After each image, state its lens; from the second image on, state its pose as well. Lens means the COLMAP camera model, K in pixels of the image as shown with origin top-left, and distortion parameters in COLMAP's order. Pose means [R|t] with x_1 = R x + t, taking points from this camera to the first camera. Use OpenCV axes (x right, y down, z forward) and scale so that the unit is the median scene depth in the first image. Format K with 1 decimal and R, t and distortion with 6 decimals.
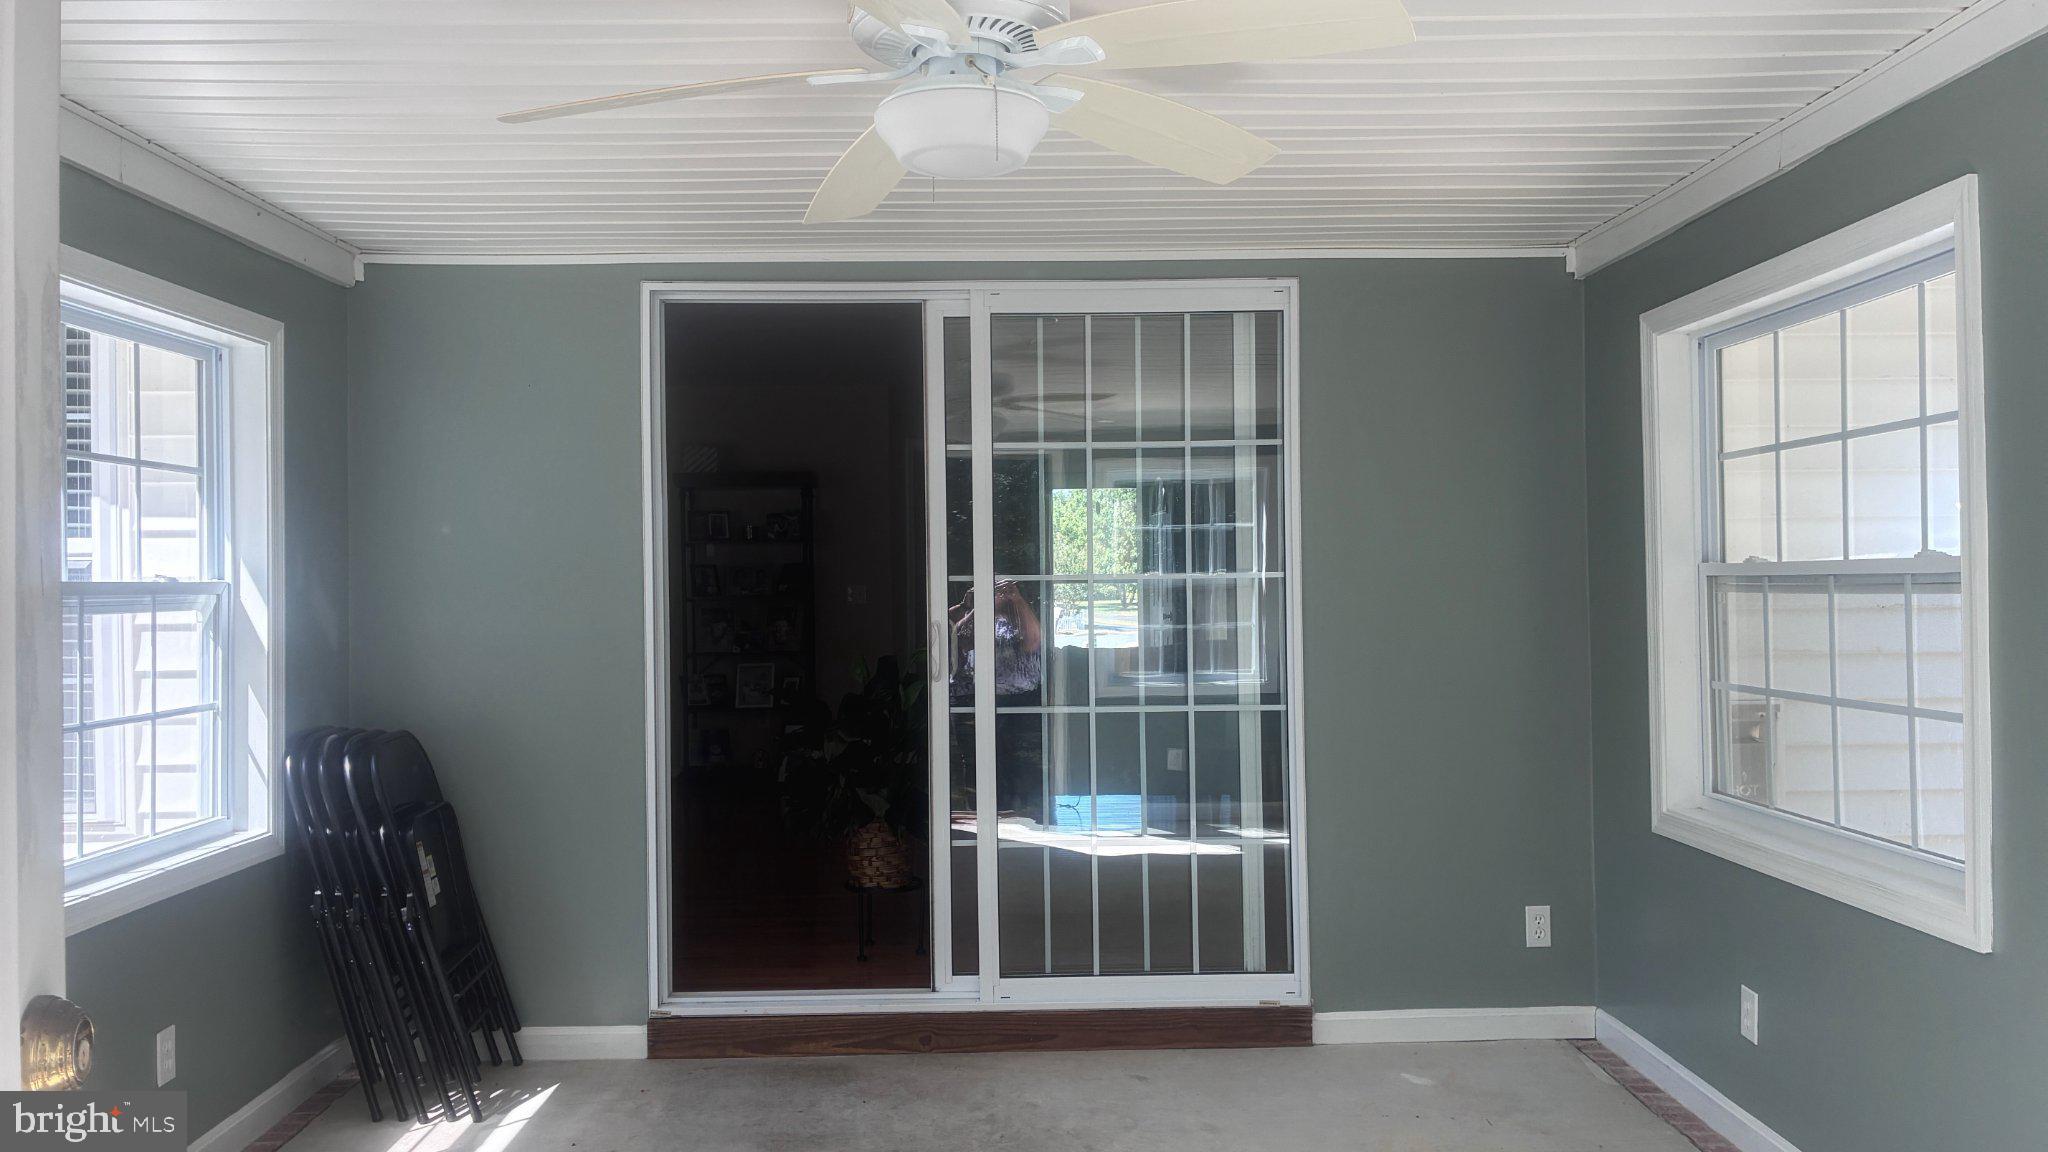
lens RADIAL K [[1554.4, 0, 1024.1], [0, 1554.4, 574.4], [0, 0, 1]] dist [0.012558, 0.003222]
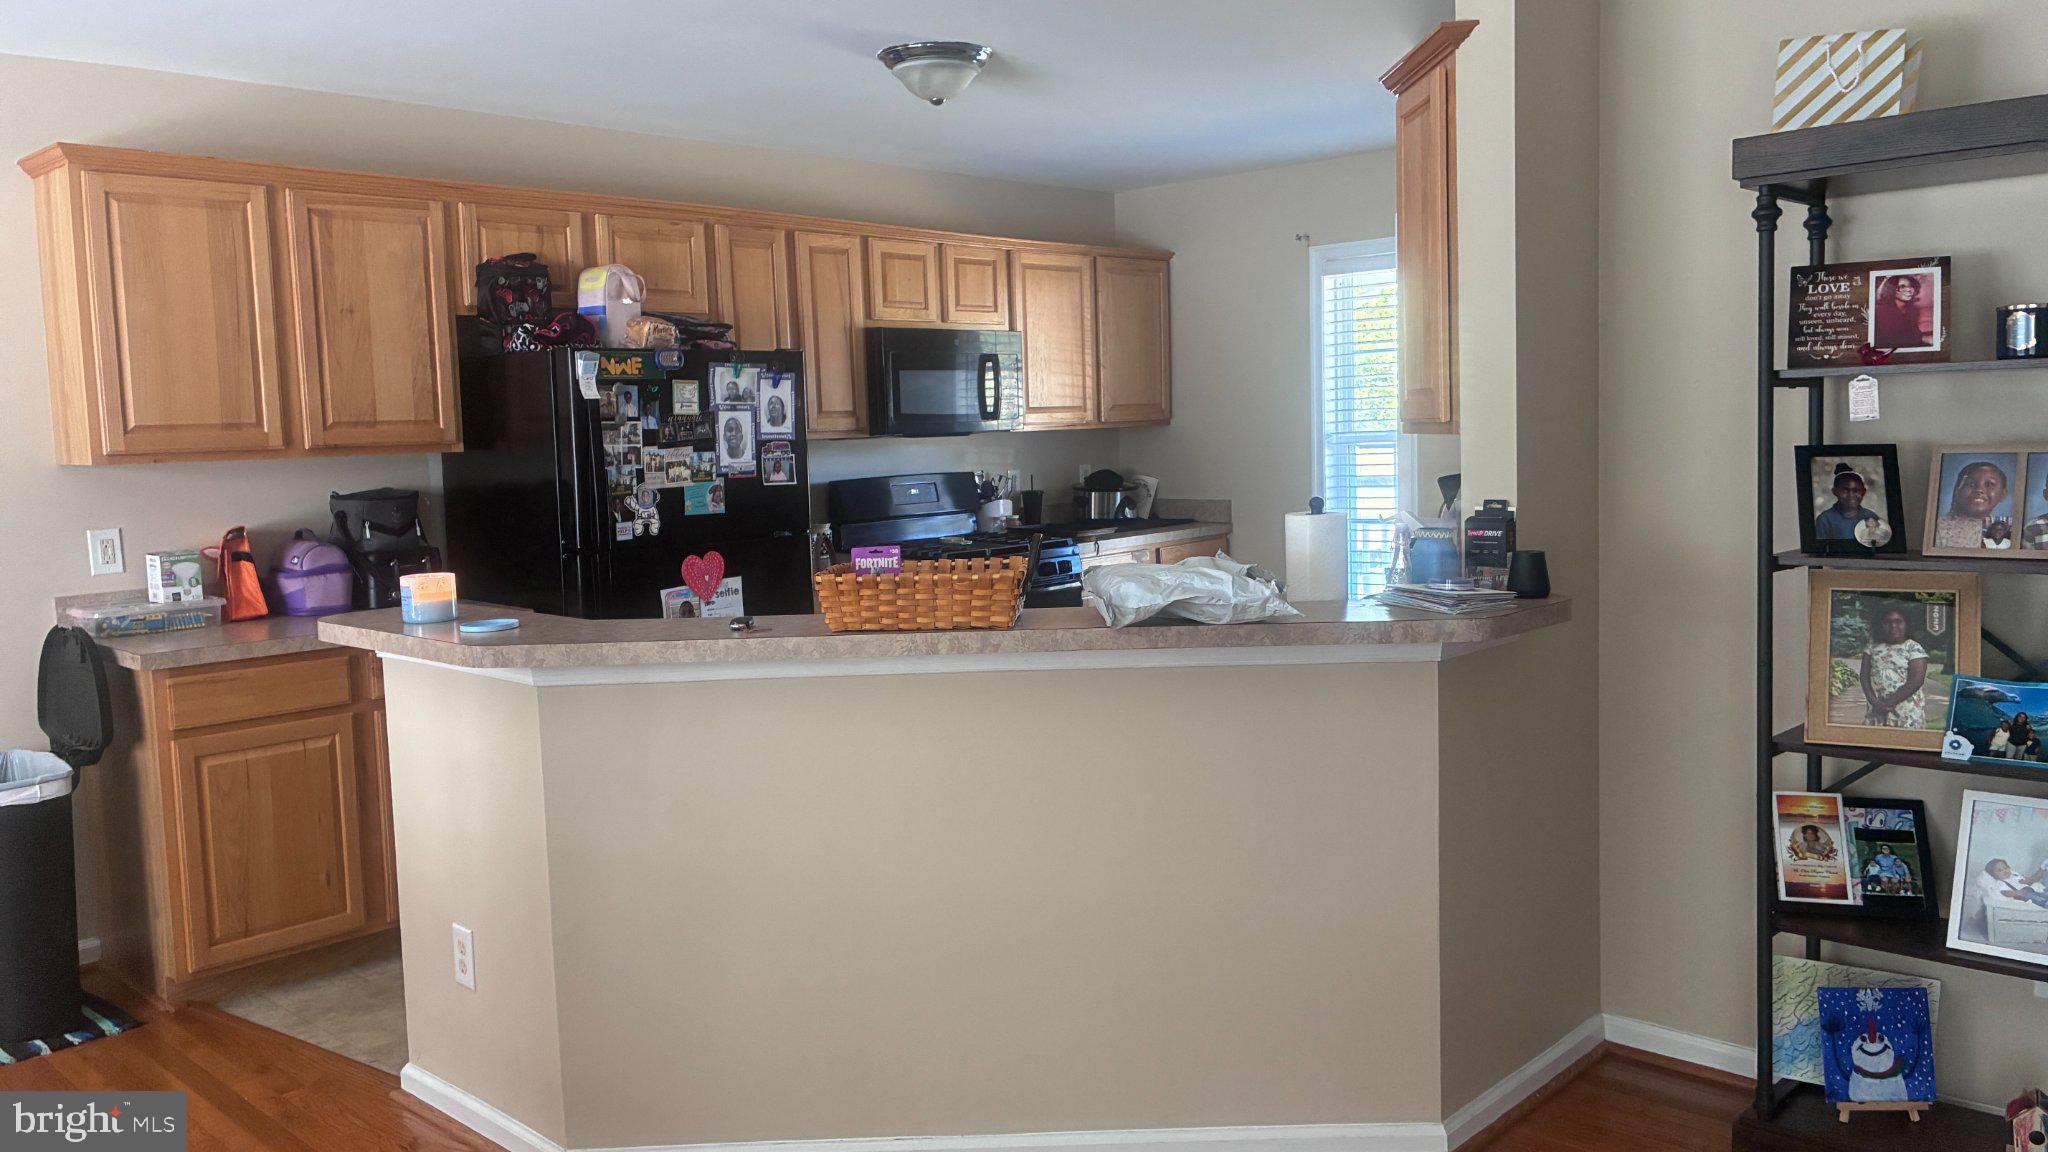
lens RADIAL K [[1554.4, 0, 1024.2], [0, 1554.4, 572.3], [0, 0, 1]] dist [0.012558, 0.003222]
pose [[0.714667, 0.048398, -0.697788, -0.108824], [0.028728, 0.994731, 0.098417, -0.016154], [0.698874, -0.090381, 0.709511, 0.677249]]
